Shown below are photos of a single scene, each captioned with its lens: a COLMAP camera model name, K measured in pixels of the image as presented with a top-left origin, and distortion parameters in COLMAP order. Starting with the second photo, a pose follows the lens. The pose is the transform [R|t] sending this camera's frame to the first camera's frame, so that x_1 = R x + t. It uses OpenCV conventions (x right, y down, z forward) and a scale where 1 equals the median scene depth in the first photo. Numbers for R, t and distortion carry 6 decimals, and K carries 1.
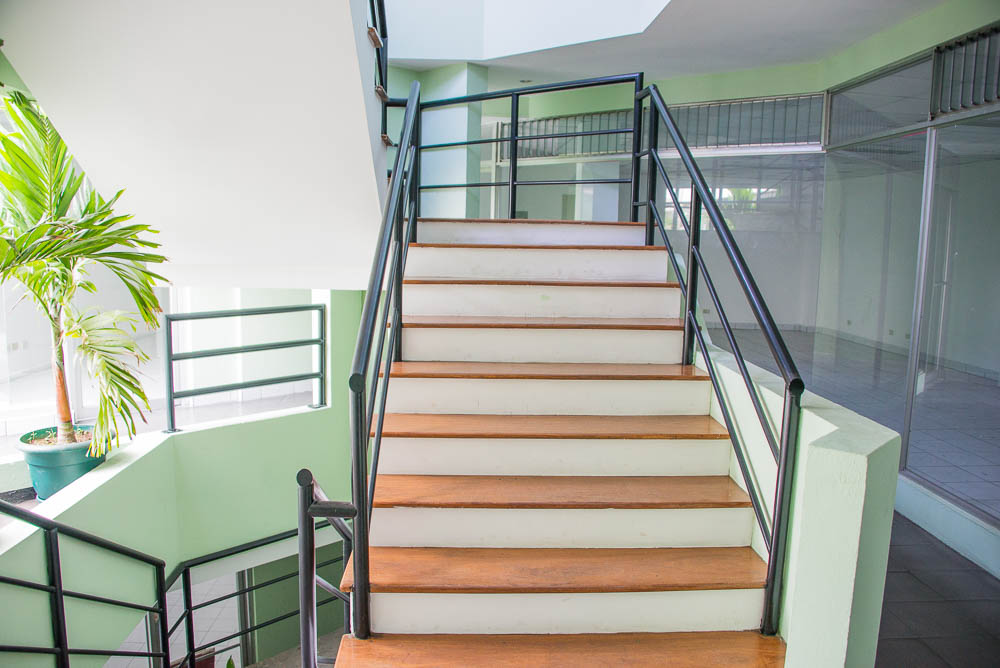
lens RADIAL K [[803.5, 0, 497.3], [0, 803.5, 346.5], [0, 0, 1]] dist [-0.159934, 0.109892]
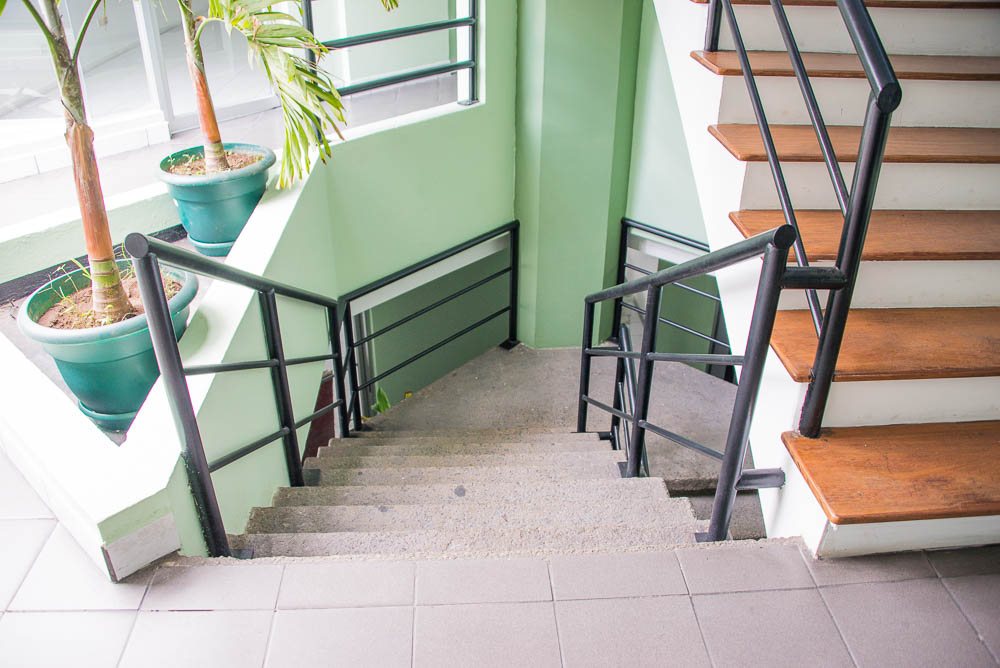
lens RADIAL K [[803.5, 0, 497.3], [0, 803.5, 346.5], [0, 0, 1]] dist [-0.159934, 0.109892]
pose [[0.999636, -0.024334, 0.011614, -0.290654], [0.018026, 0.923447, 0.383303, -0.008505], [-0.020052, -0.382954, 0.923550, 0.191545]]
